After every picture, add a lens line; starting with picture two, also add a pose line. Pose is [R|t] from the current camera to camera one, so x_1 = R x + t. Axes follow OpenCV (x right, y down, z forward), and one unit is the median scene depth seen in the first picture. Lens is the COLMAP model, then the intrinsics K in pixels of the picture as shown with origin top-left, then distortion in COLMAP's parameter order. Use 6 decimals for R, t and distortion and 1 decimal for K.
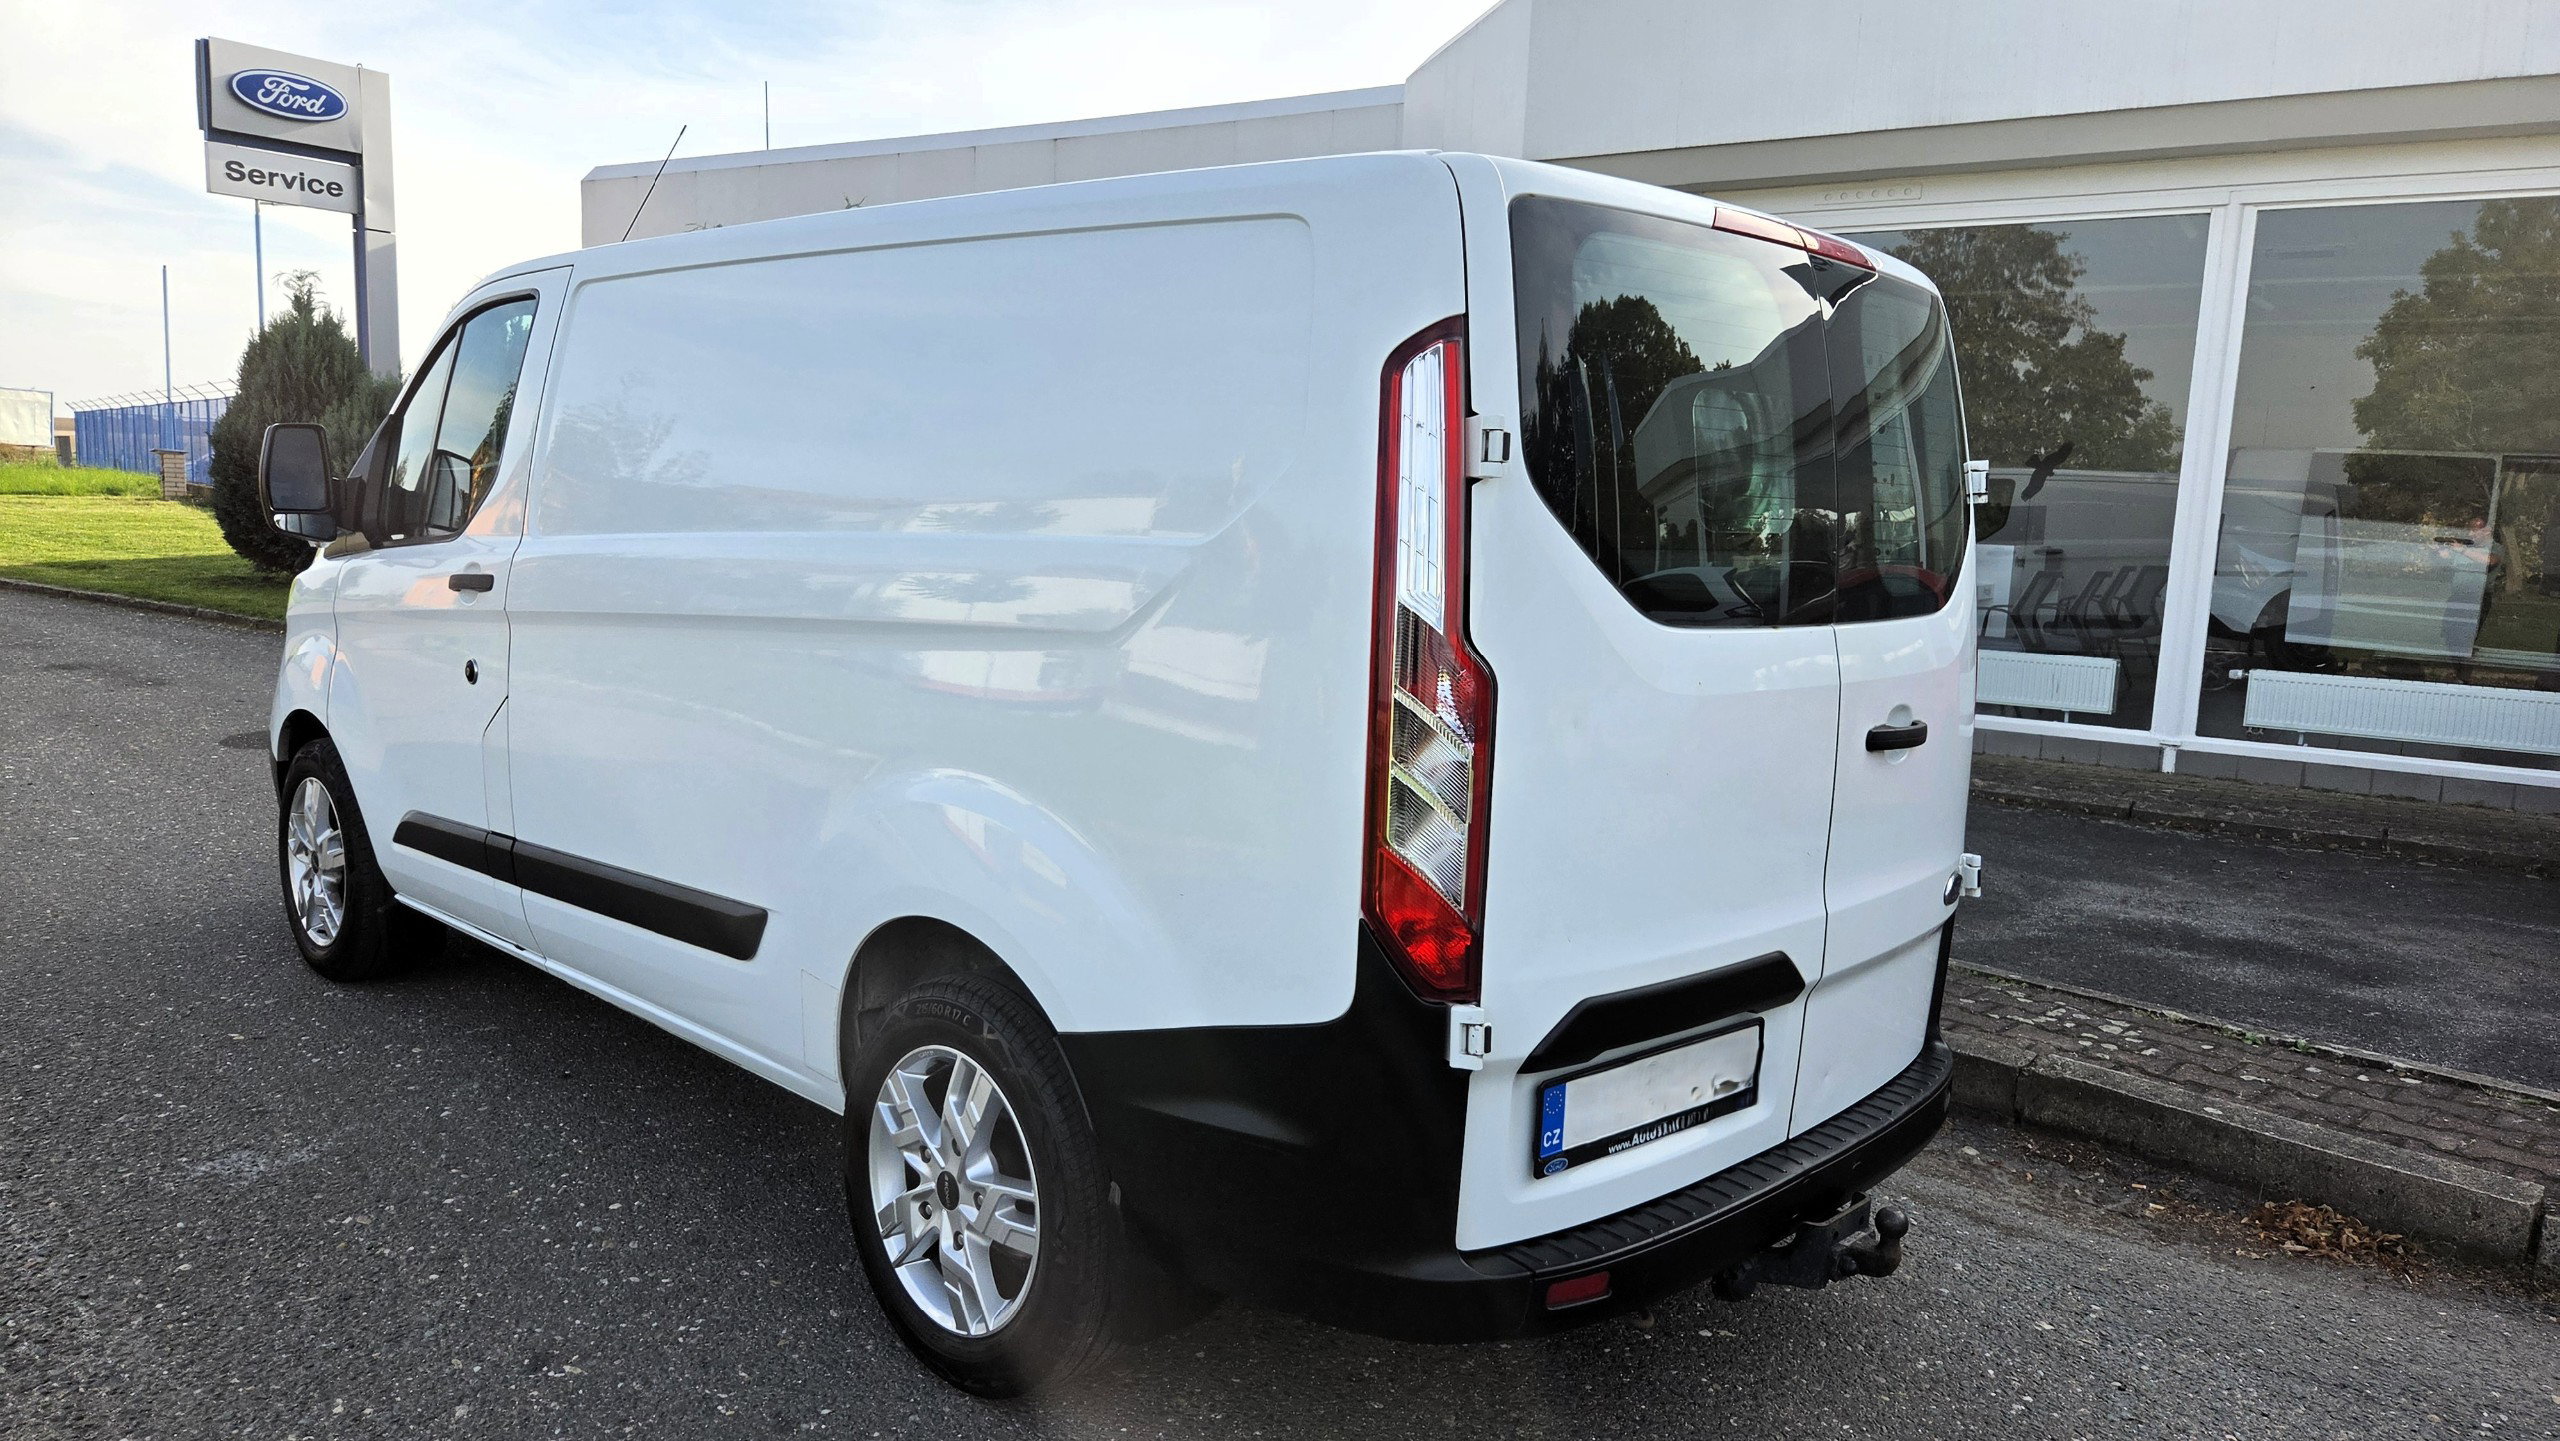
lens RADIAL K [[1740.6, 0, 1300.9], [0, 1740.6, 729.2], [0, 0, 1]] dist [0.027776, -0.029854]
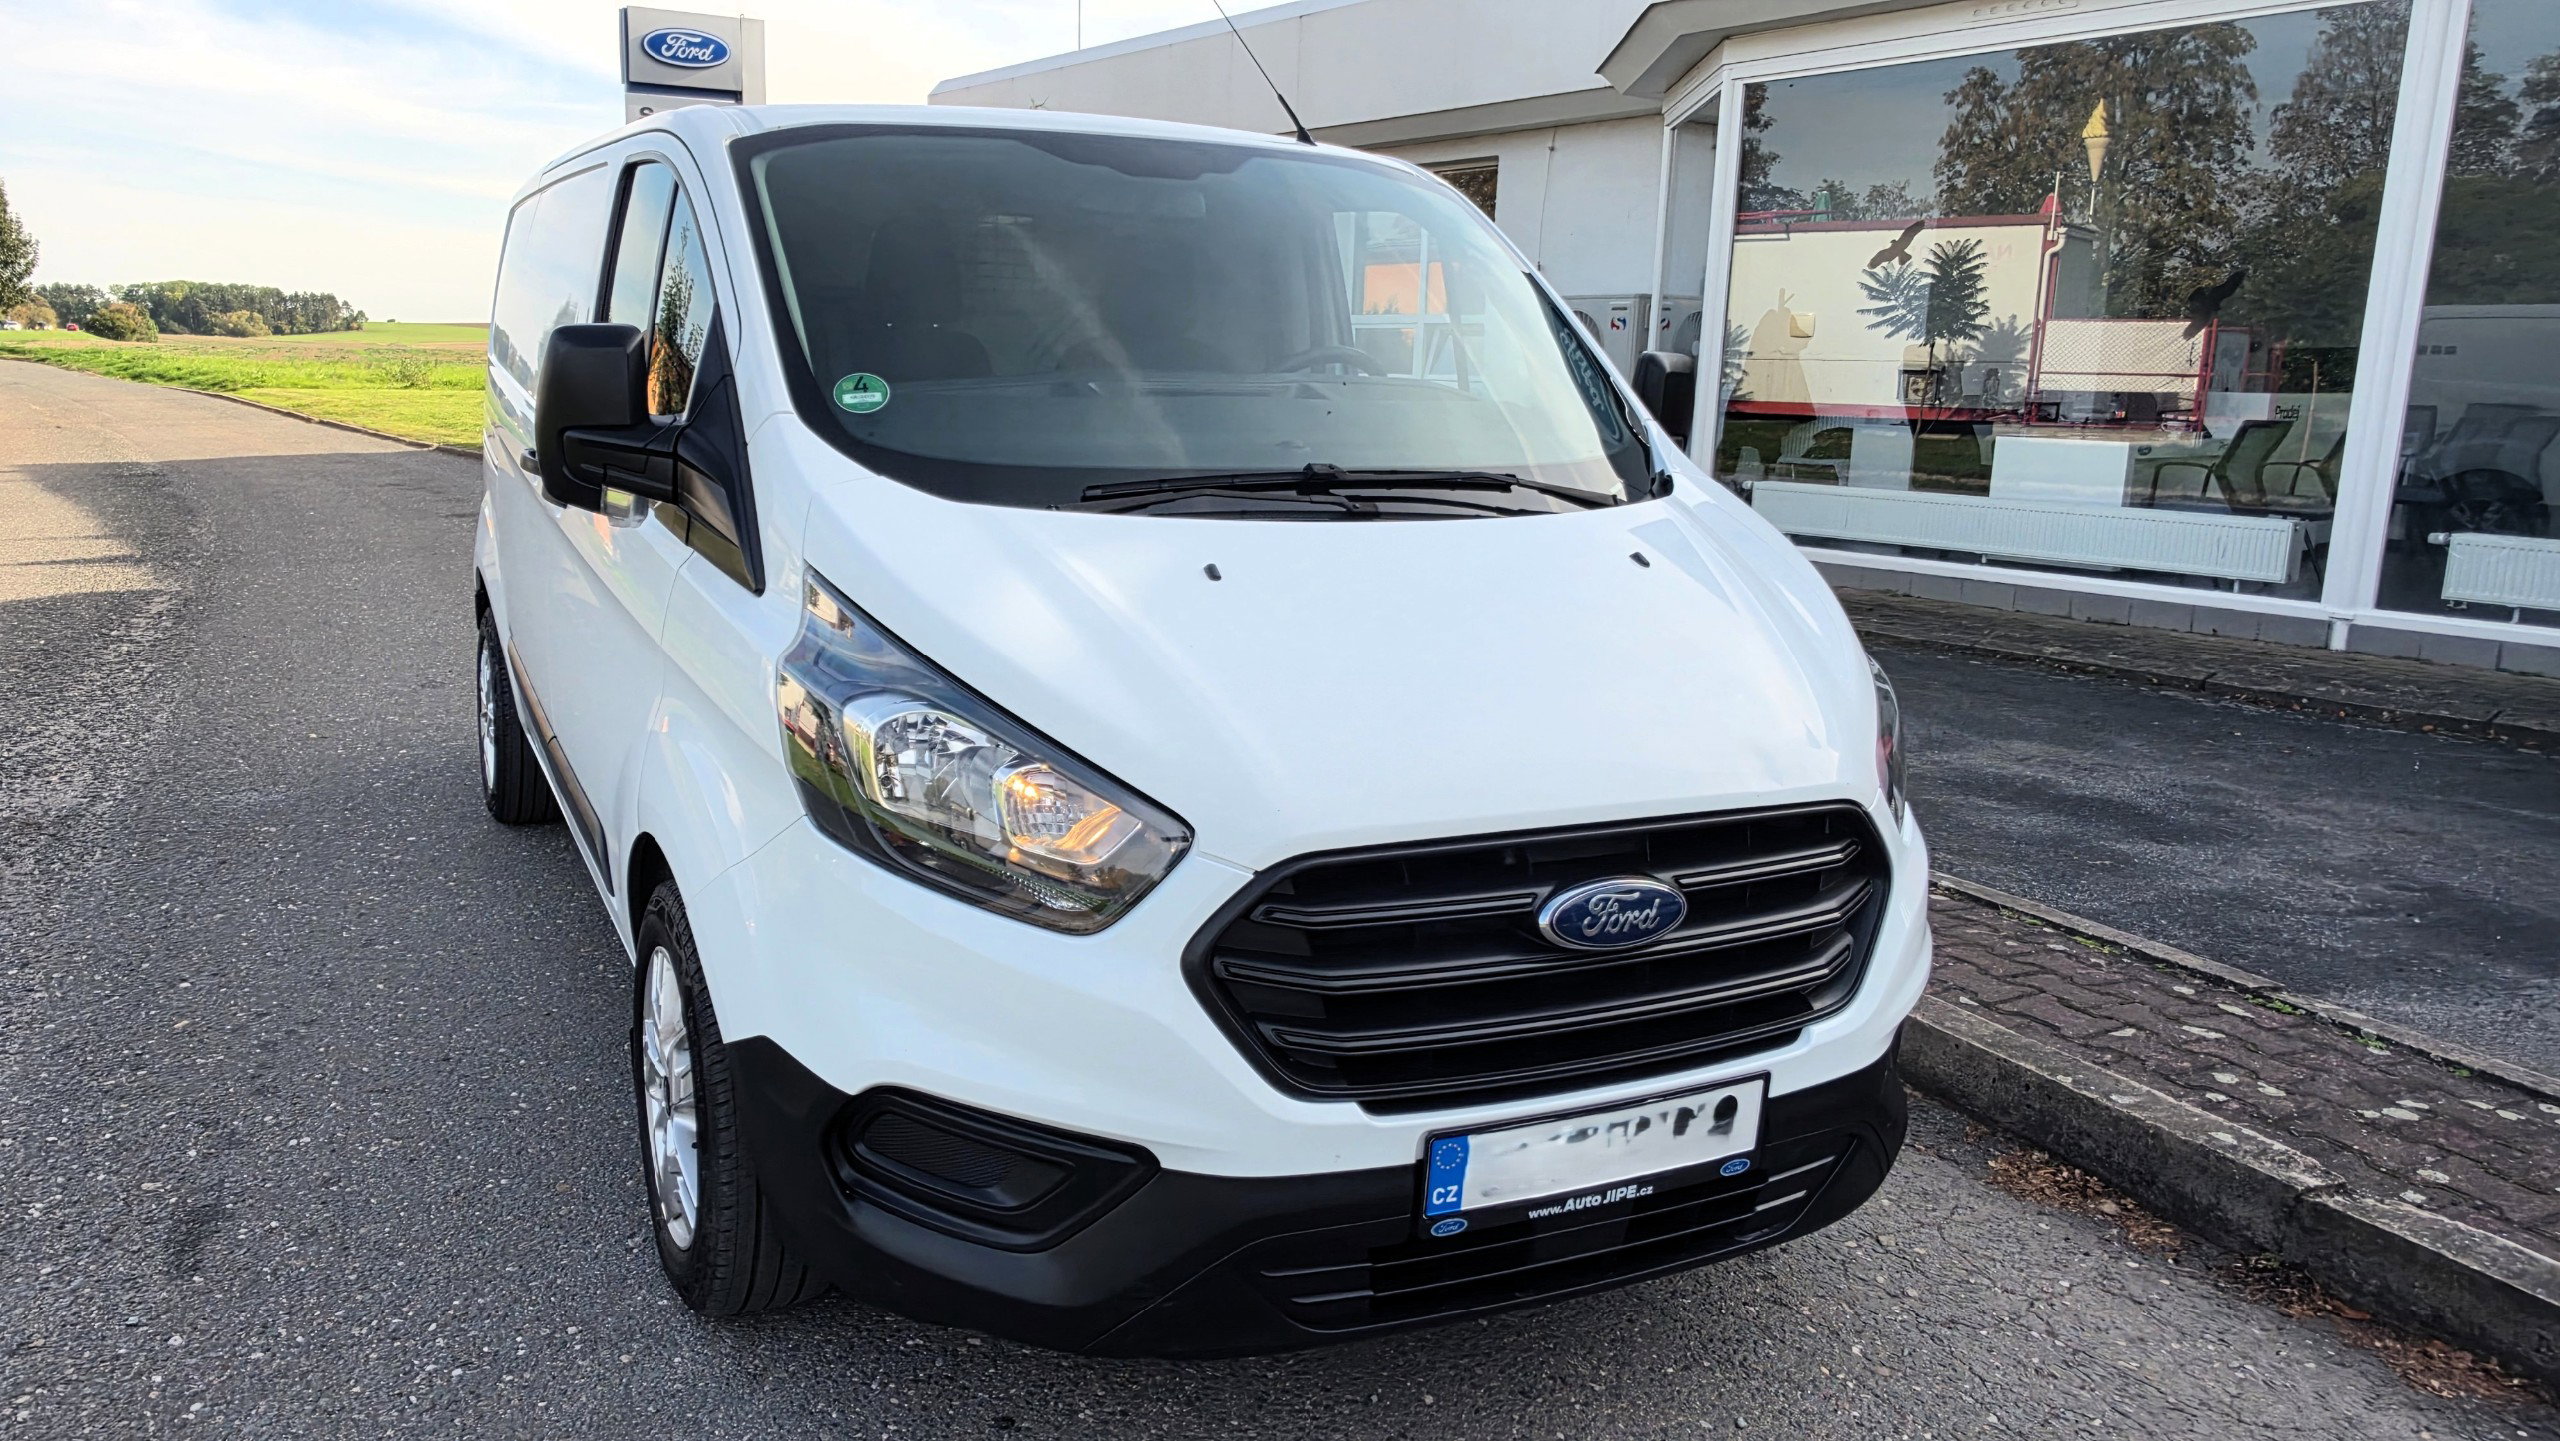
lens RADIAL K [[1740.6, 0, 1060.6], [0, 1740.6, 709.9], [0, 0, 1]] dist [0.027776, -0.029854]
pose [[0.924676, 0.049587, -0.377513, 0.614889], [-0.028303, 0.997692, 0.061722, 0.048489], [0.379702, -0.046388, 0.923945, -0.150957]]
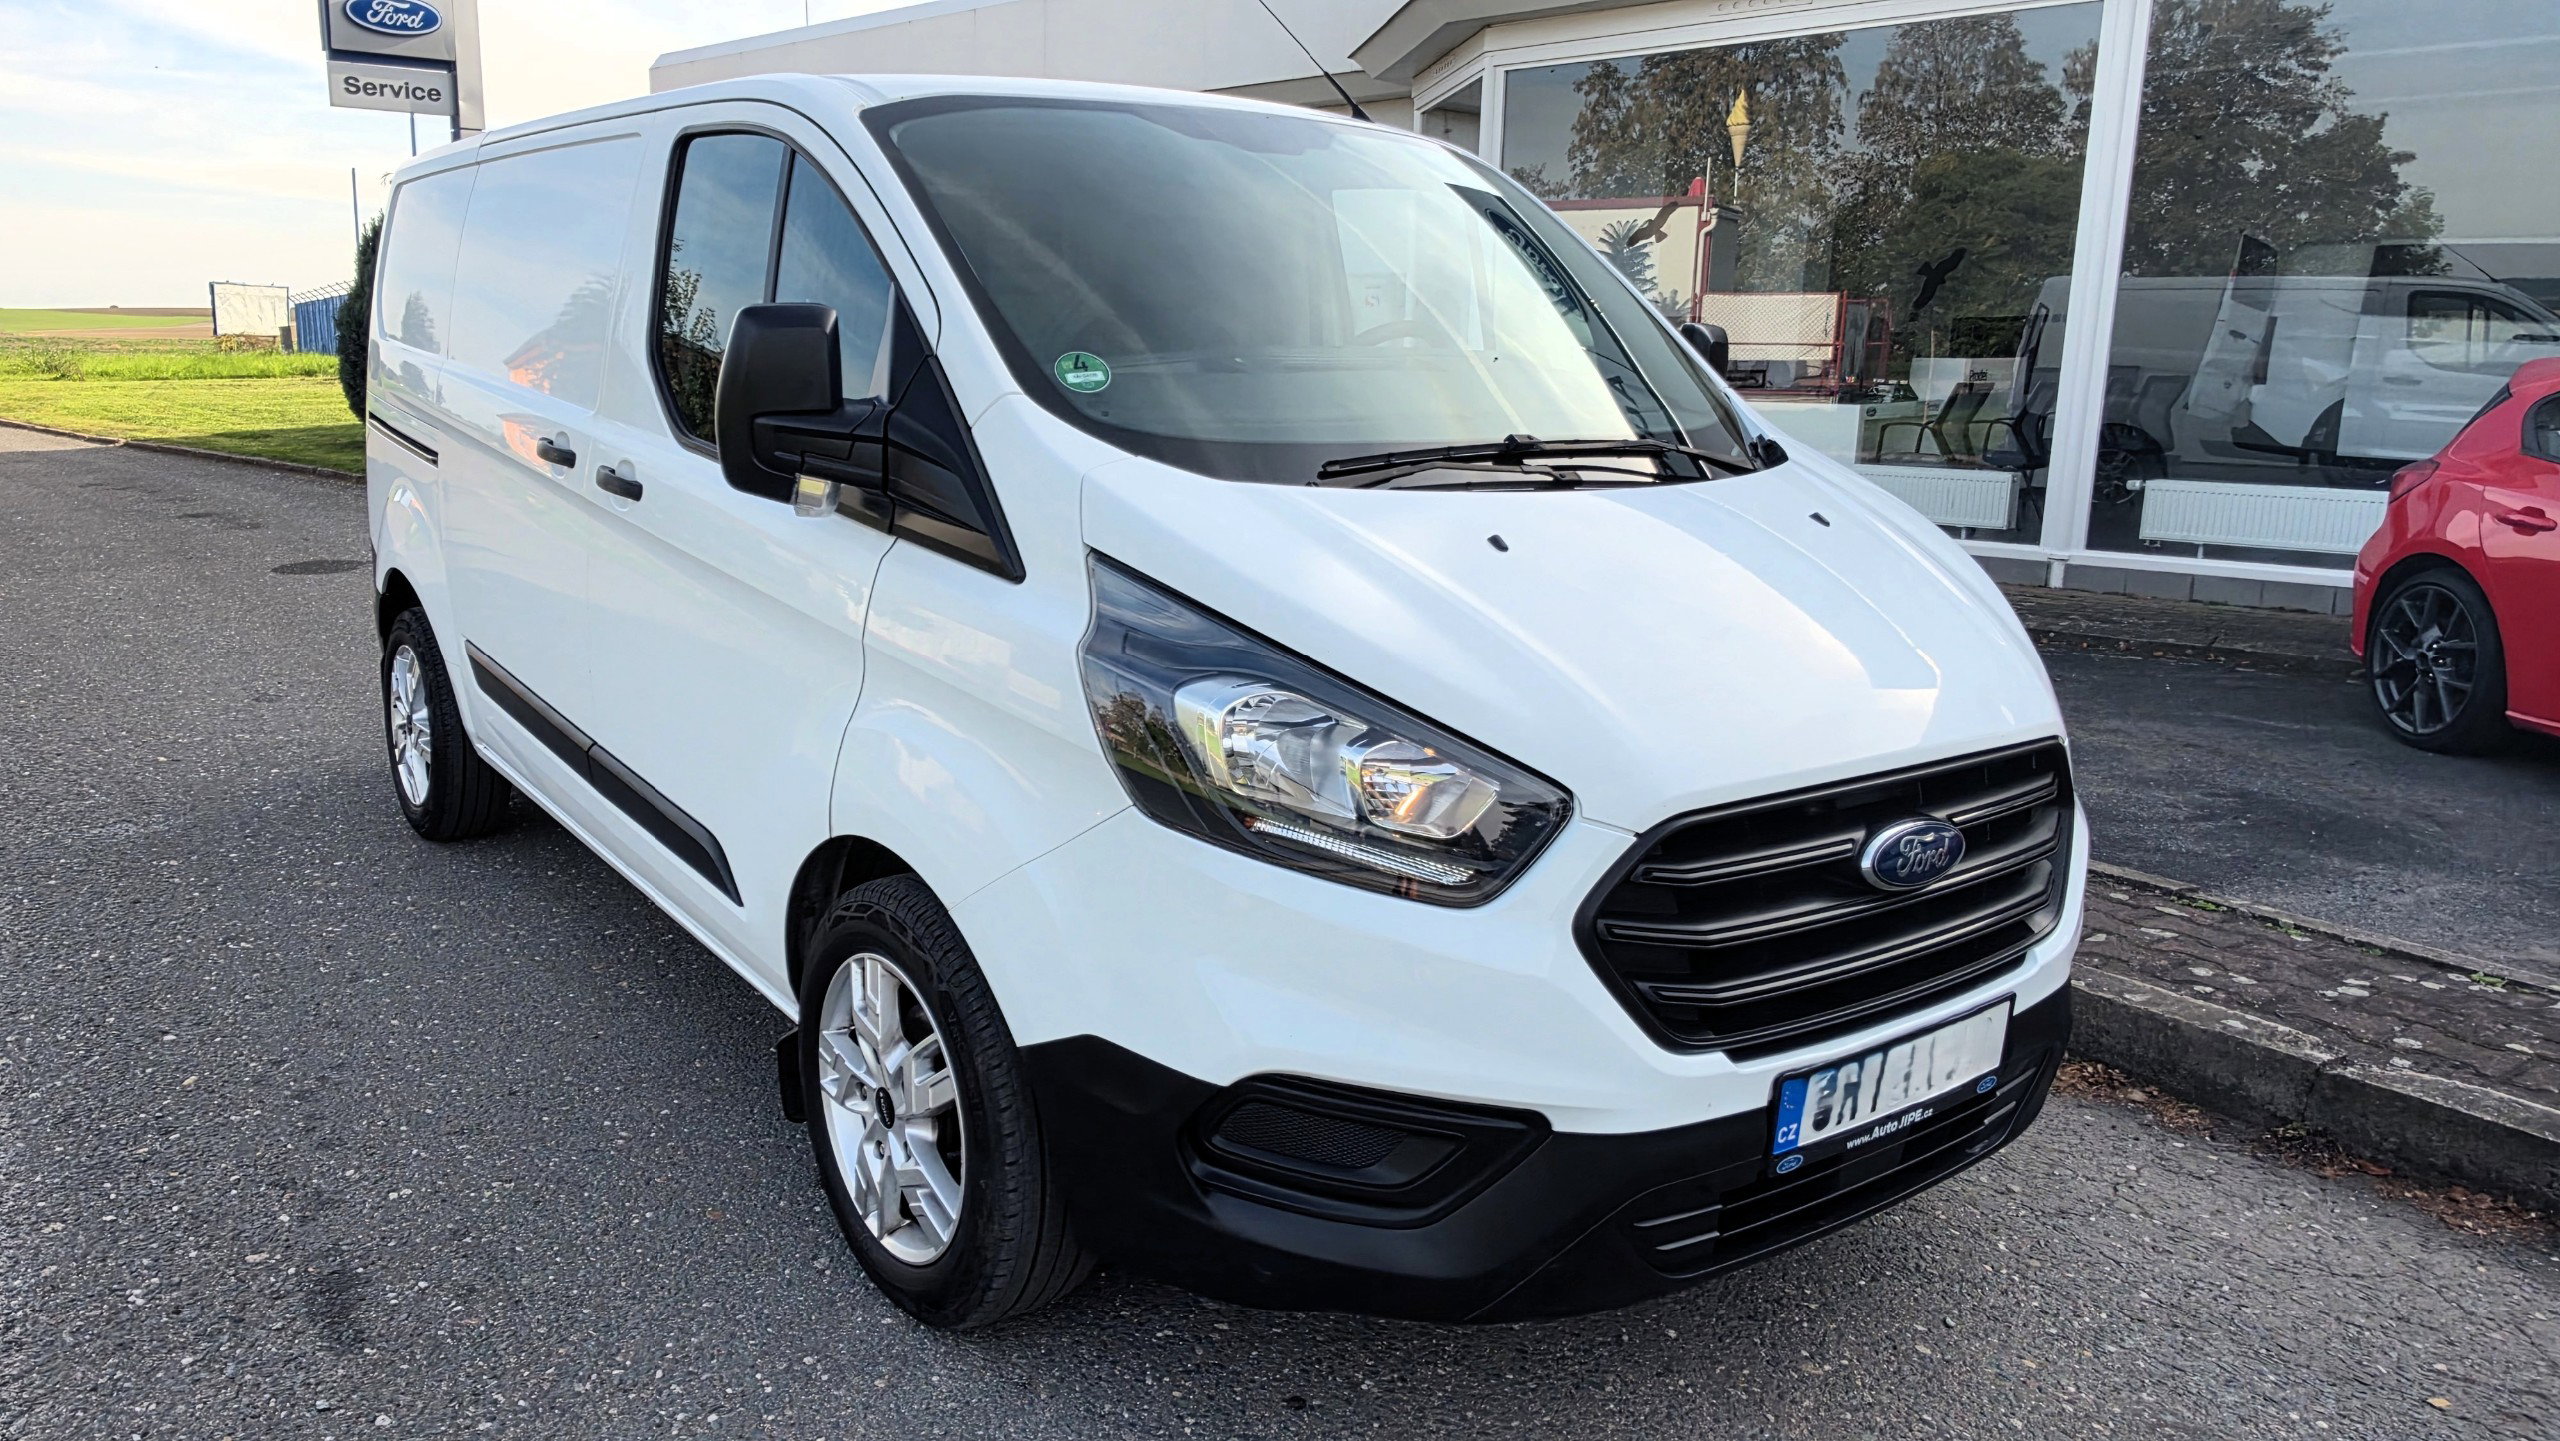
lens RADIAL K [[1740.6, 0, 1069.4], [0, 1740.6, 701.6], [0, 0, 1]] dist [0.027776, -0.029854]
pose [[0.977406, 0.006827, -0.211258, 0.425503], [0.007428, 0.997752, 0.066607, 0.050218], [0.211238, -0.066671, 0.975158, -0.201083]]
